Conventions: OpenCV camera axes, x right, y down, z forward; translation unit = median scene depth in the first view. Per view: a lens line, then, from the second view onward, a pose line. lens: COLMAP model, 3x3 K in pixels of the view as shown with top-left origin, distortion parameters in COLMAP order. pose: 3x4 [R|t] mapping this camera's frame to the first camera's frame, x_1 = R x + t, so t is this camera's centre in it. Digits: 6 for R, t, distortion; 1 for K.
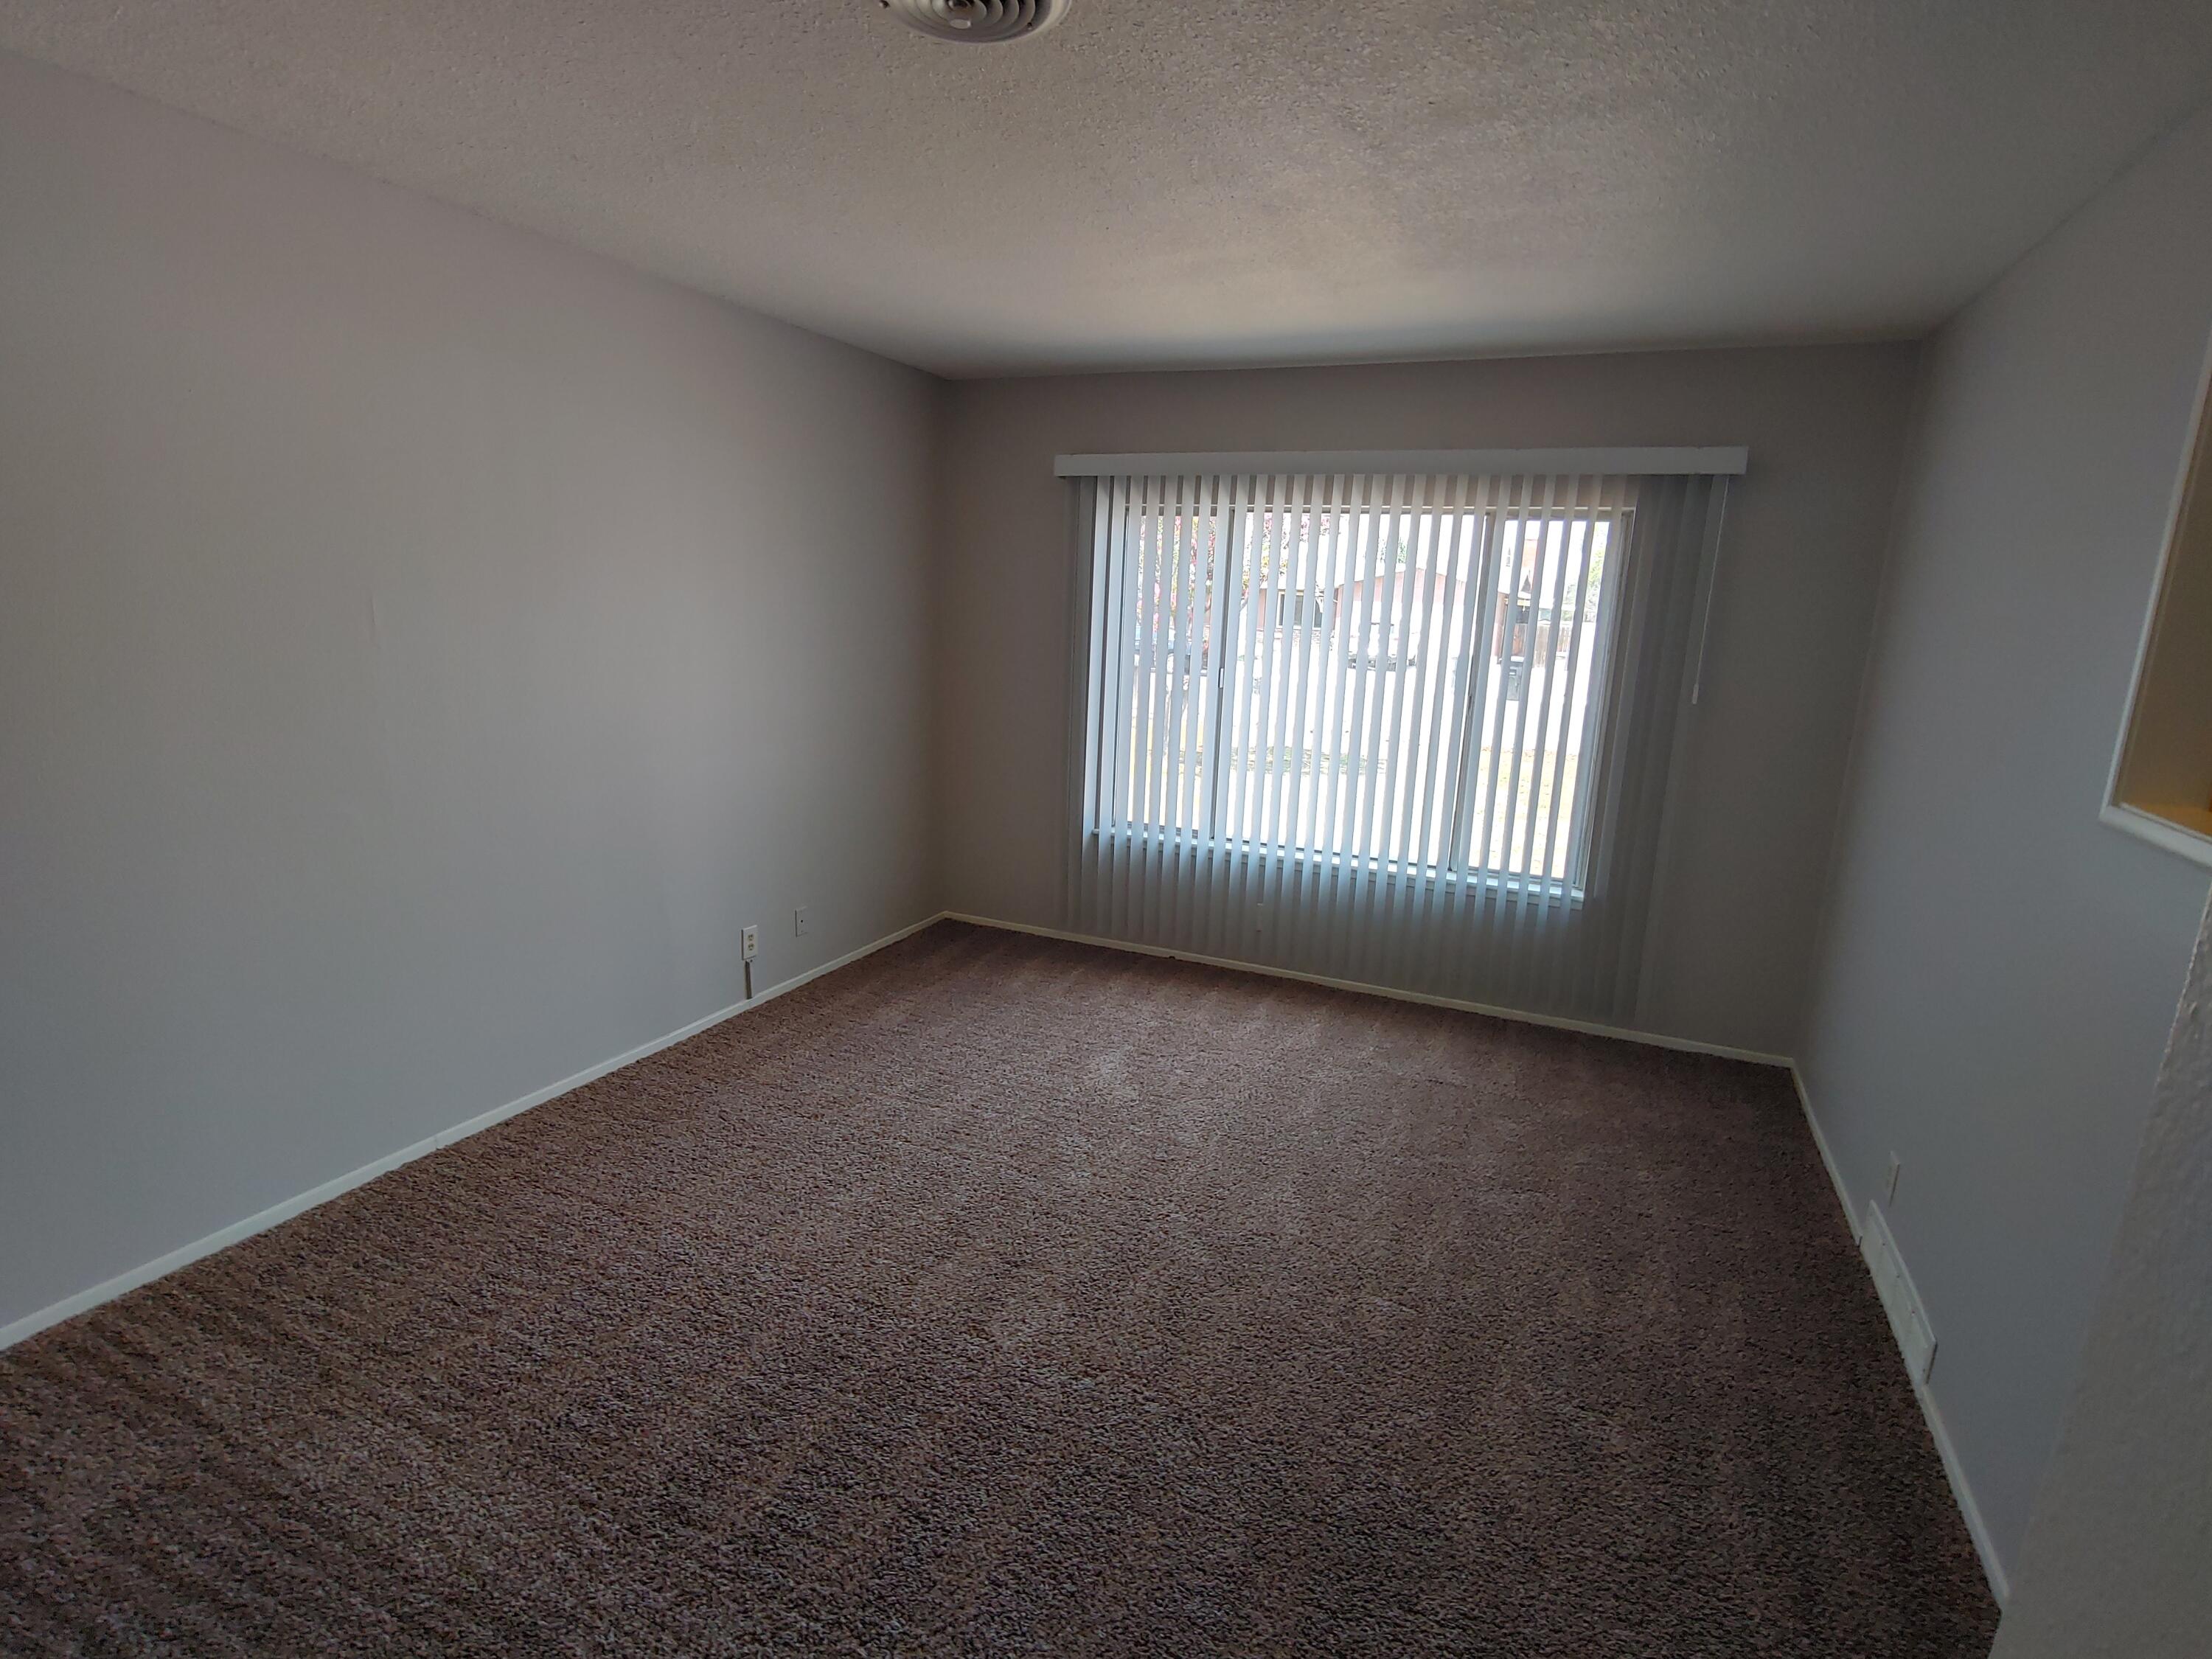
lens RADIAL K [[1072.7, 0, 1107.4], [0, 1072.7, 838.9], [0, 0, 1]] dist [-0.015728, -0.001612]
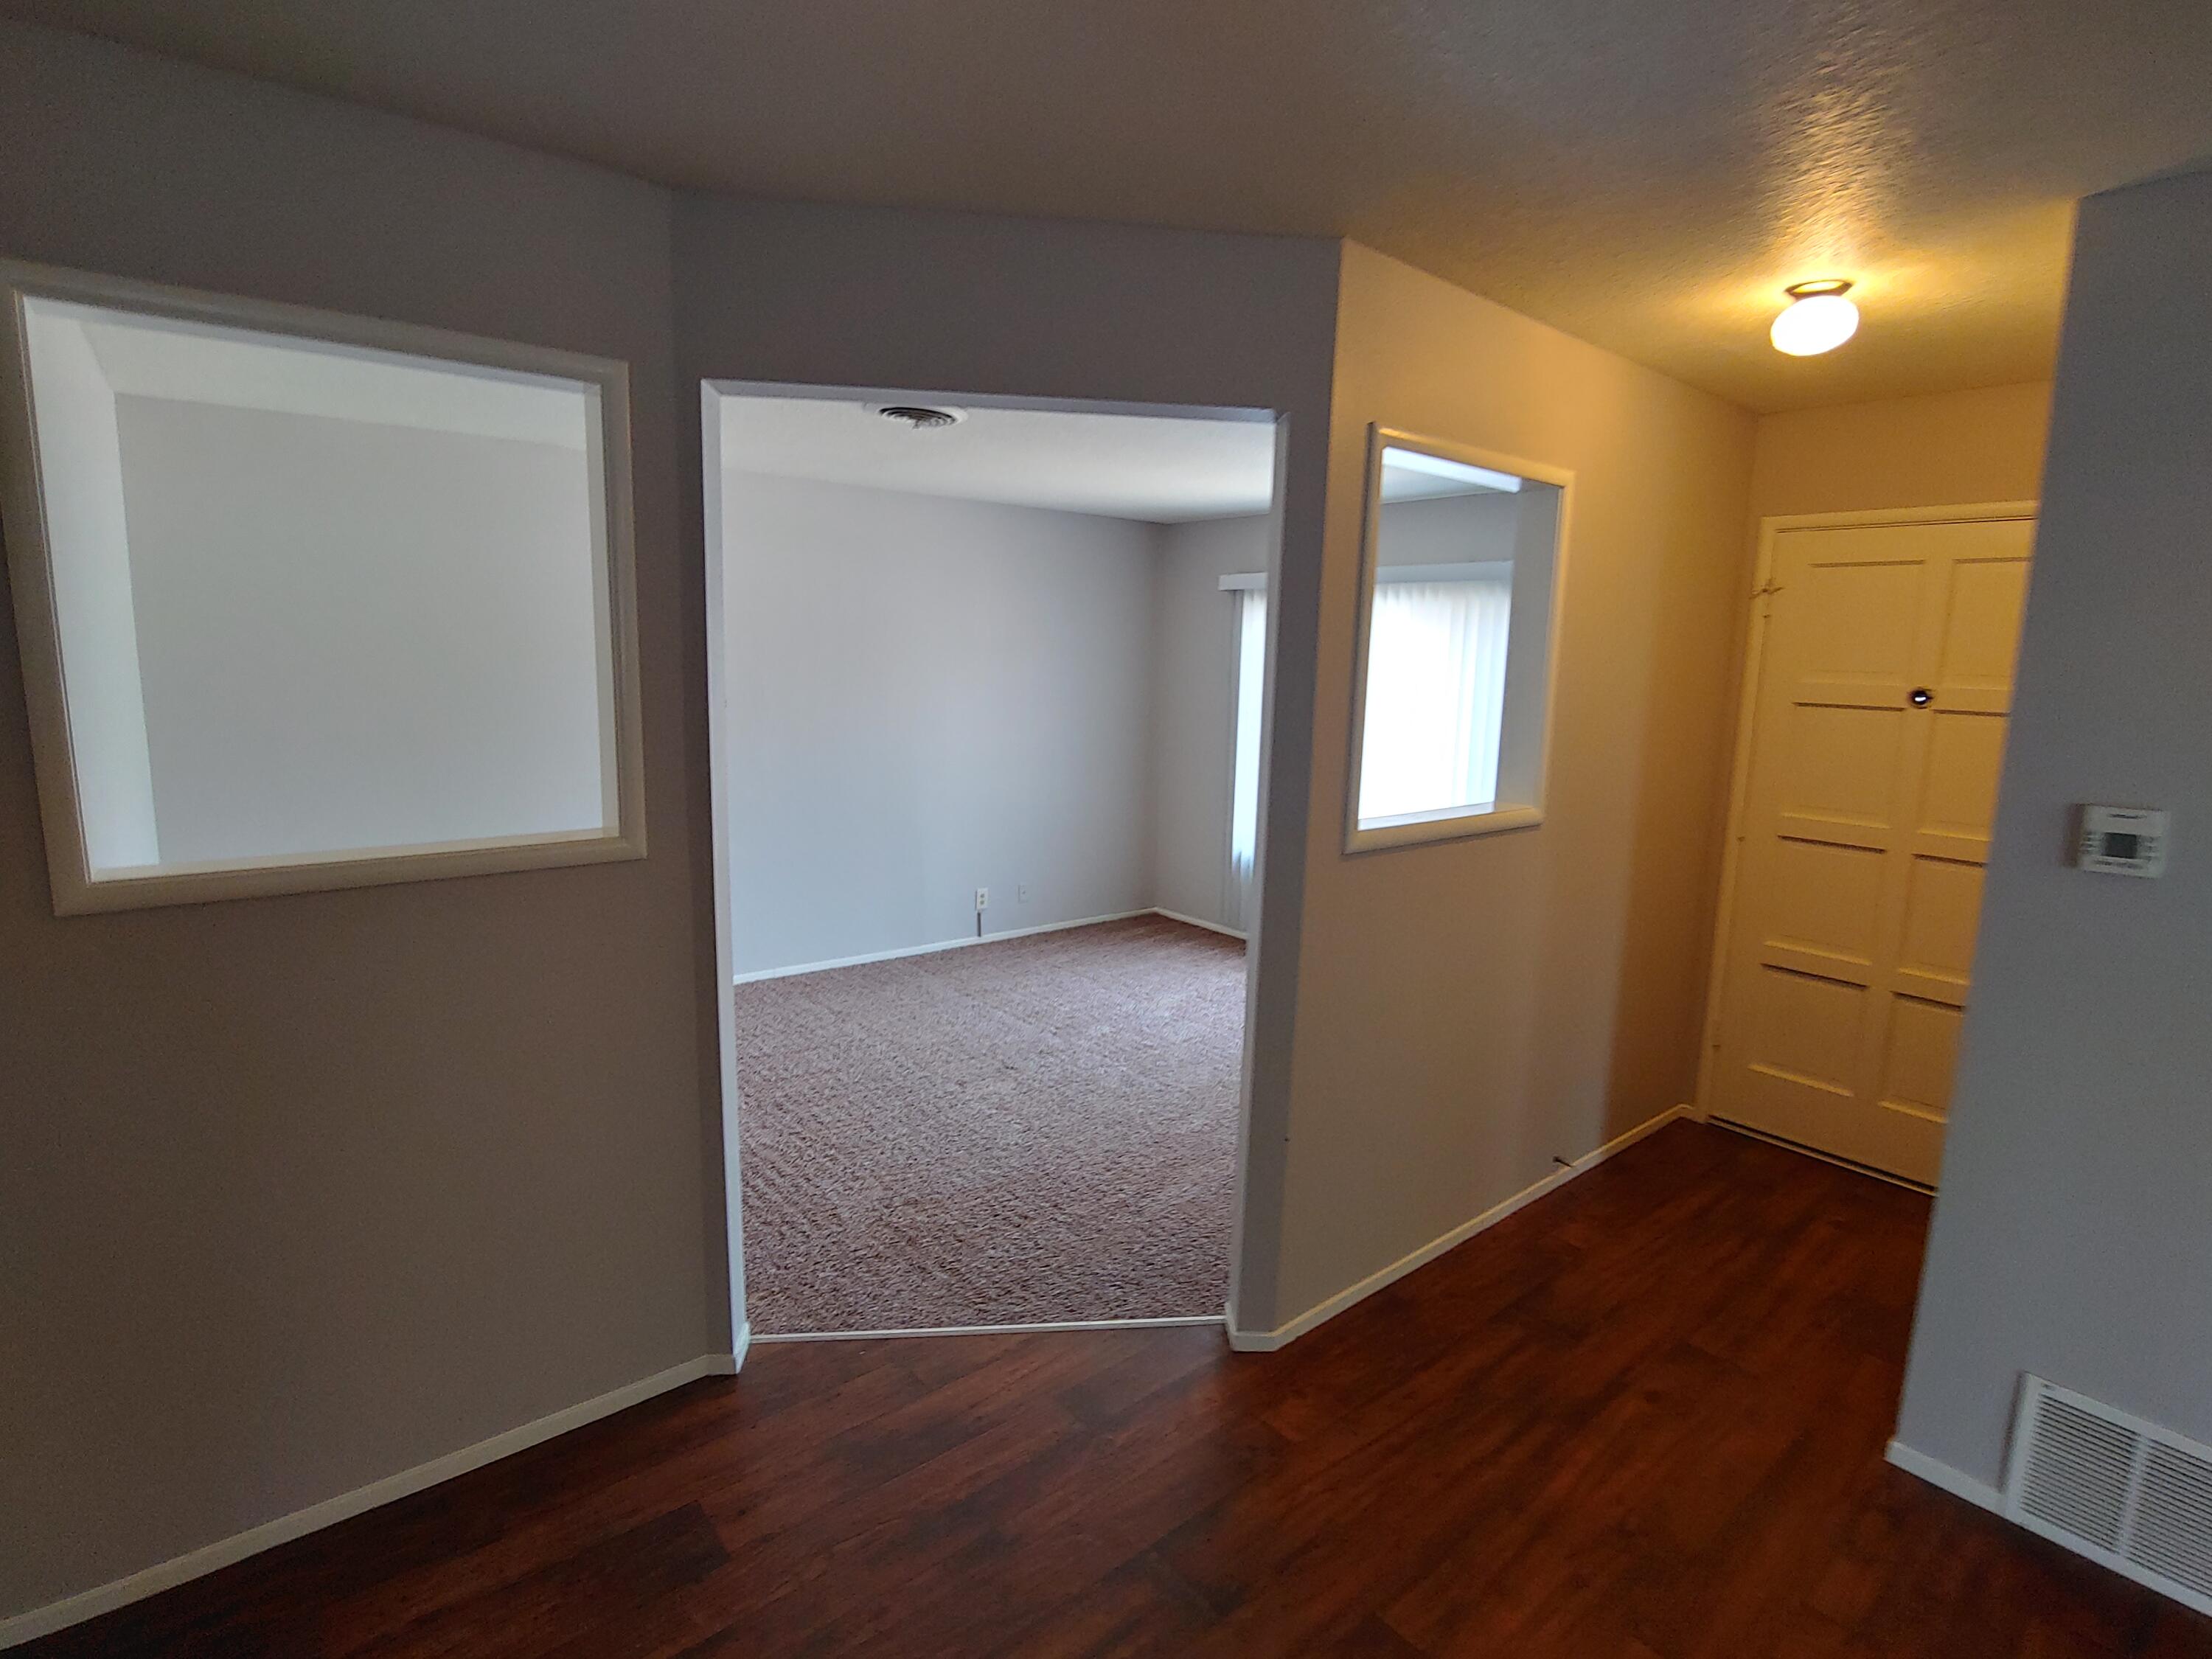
lens RADIAL K [[1072.7, 0, 1102.5], [0, 1072.7, 825.0], [0, 0, 1]] dist [-0.015728, -0.001612]
pose [[0.895861, 0.053574, -0.441092, 0.487074], [-0.088016, 0.994430, -0.057979, 0.063110], [0.435529, 0.090764, 0.895587, -0.308712]]
